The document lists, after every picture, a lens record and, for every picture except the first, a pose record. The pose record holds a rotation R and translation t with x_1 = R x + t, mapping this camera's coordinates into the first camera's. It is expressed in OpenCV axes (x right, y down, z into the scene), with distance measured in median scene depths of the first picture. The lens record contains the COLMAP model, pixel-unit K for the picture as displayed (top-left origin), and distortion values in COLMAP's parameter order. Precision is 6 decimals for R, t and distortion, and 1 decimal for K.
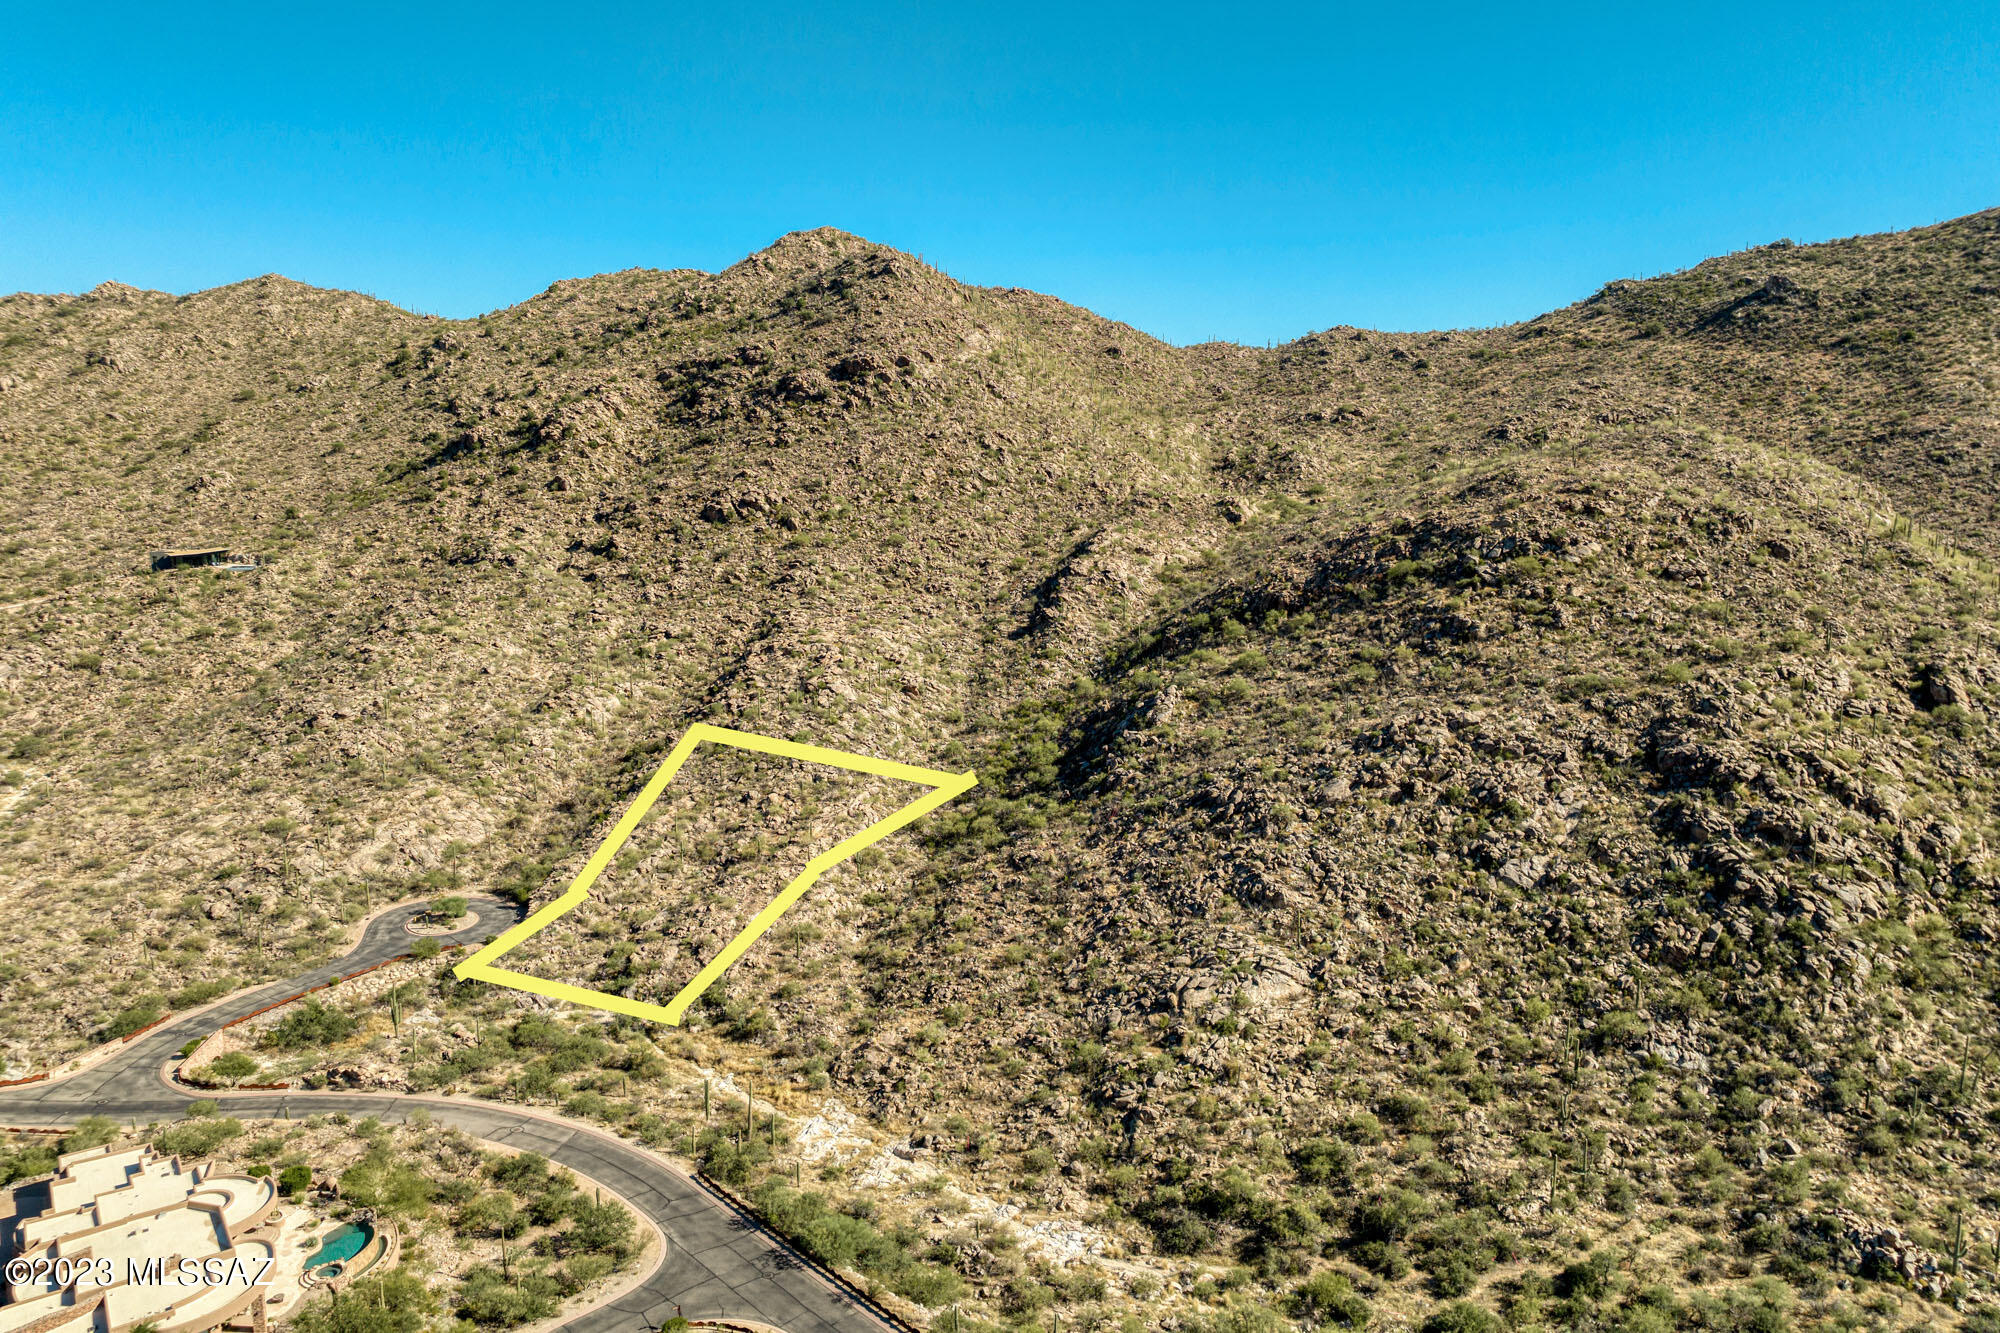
lens RADIAL K [[1401.3, 0, 1000.0], [0, 1401.3, 666.5], [0, 0, 1]] dist [-0.045157, 0.007748]
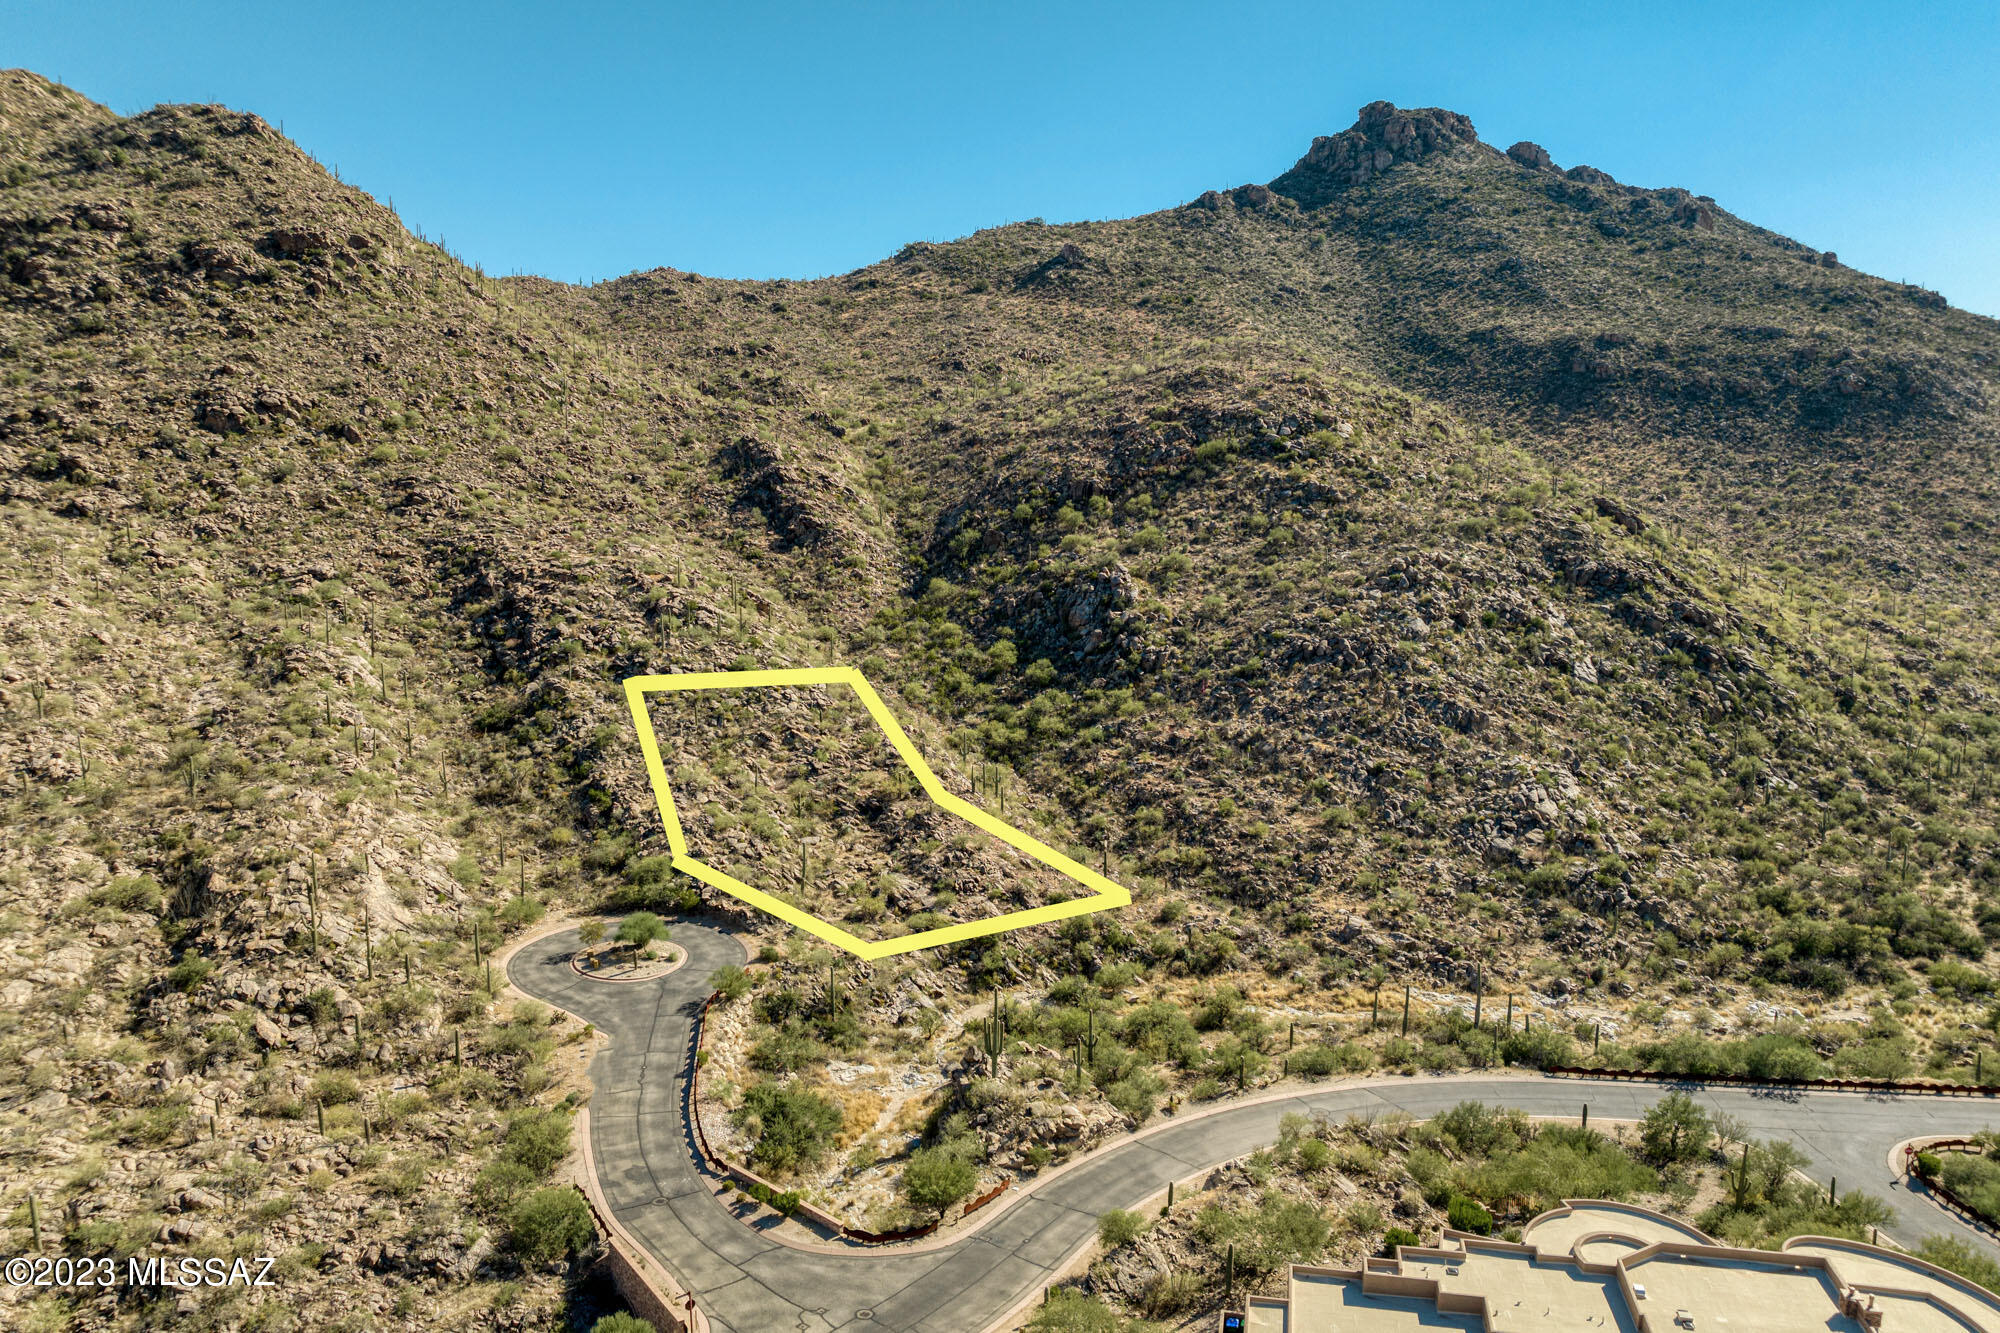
lens RADIAL K [[1401.3, 0, 1000.0], [0, 1401.3, 666.5], [0, 0, 1]] dist [-0.045157, 0.007748]
pose [[0.743298, -0.100538, 0.661362, -0.370138], [0.104656, 0.993945, 0.033475, 0.028006], [-0.660723, 0.044333, 0.749319, 0.231707]]
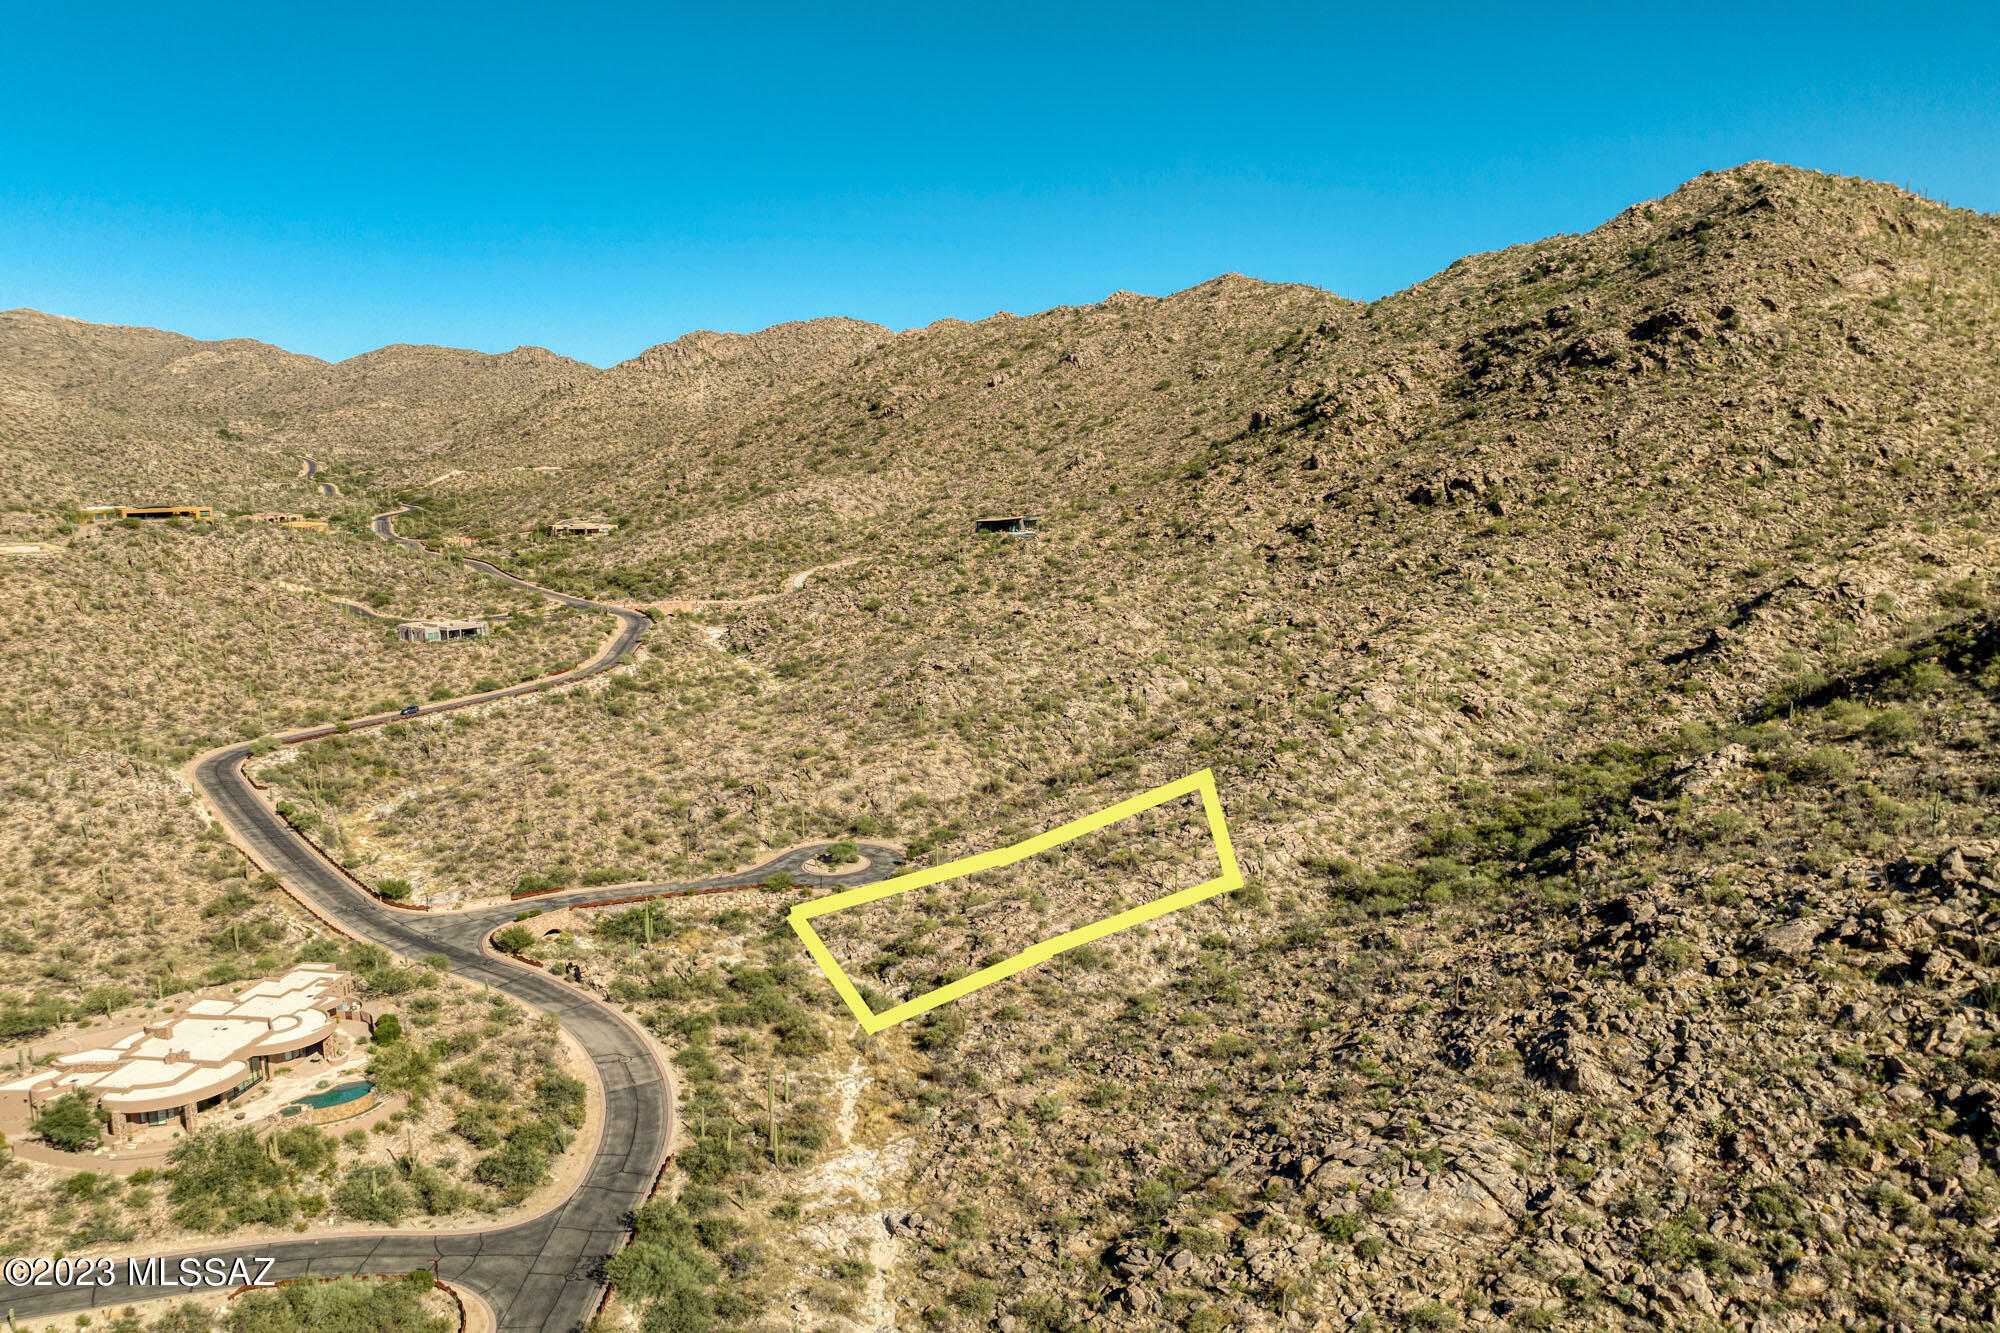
lens RADIAL K [[1401.3, 0, 1000.0], [0, 1401.3, 666.5], [0, 0, 1]] dist [-0.045157, 0.007748]
pose [[0.719476, 0.101410, -0.687074, 0.213404], [-0.100814, 0.994054, 0.041151, -0.010283], [0.687162, 0.039660, 0.725421, 0.174574]]
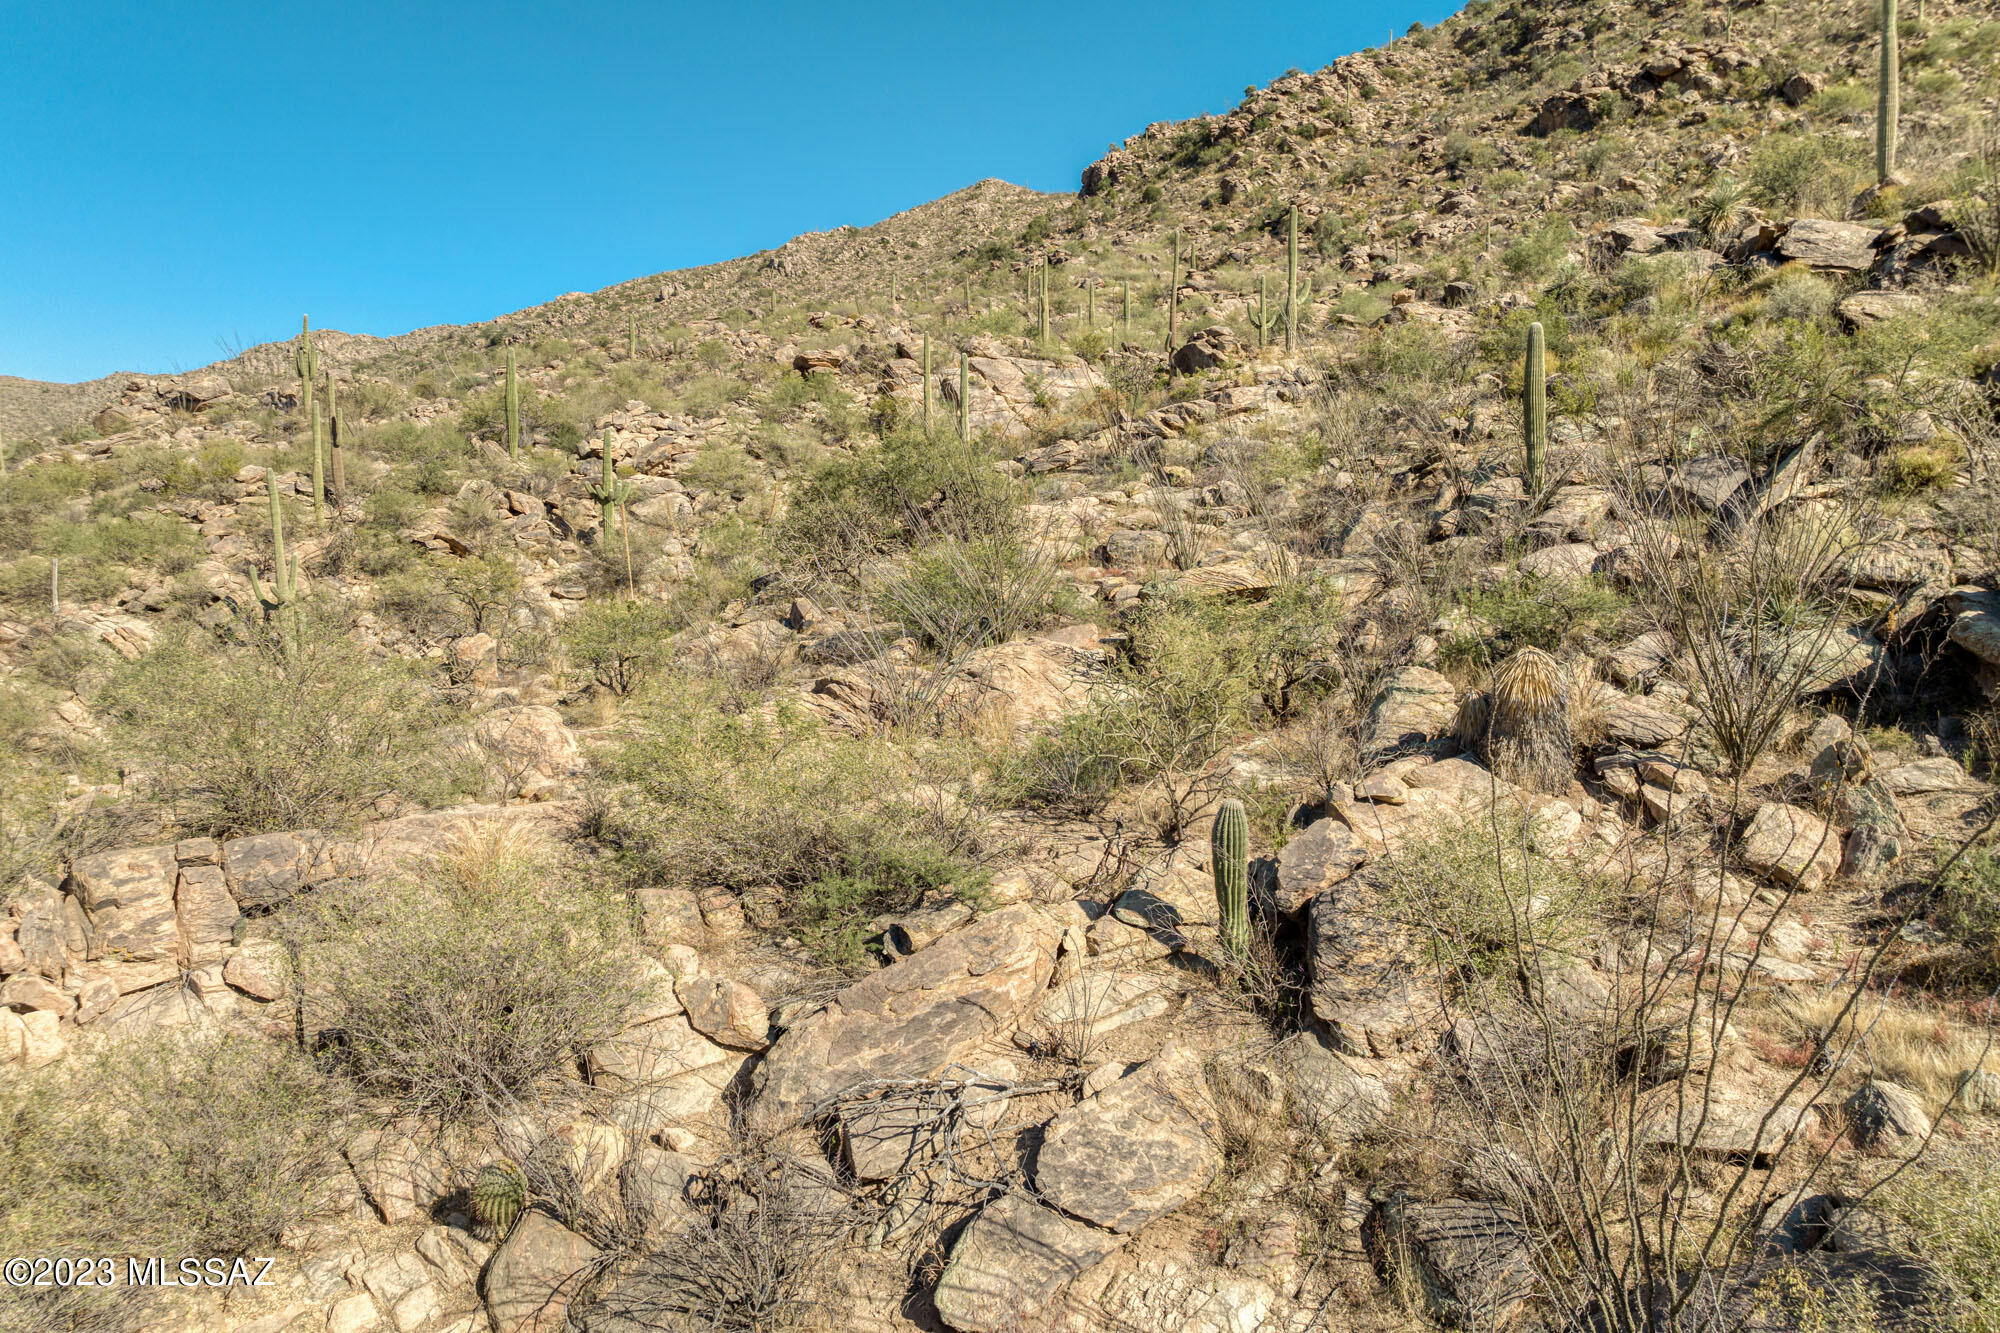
lens RADIAL K [[1401.3, 0, 1000.0], [0, 1401.3, 666.5], [0, 0, 1]] dist [-0.045157, 0.007748]
pose [[0.838721, 0.041140, -0.543006, -0.119460], [-0.078921, 0.995798, -0.046456, 0.065436], [0.538813, 0.081818, 0.838443, 0.600086]]
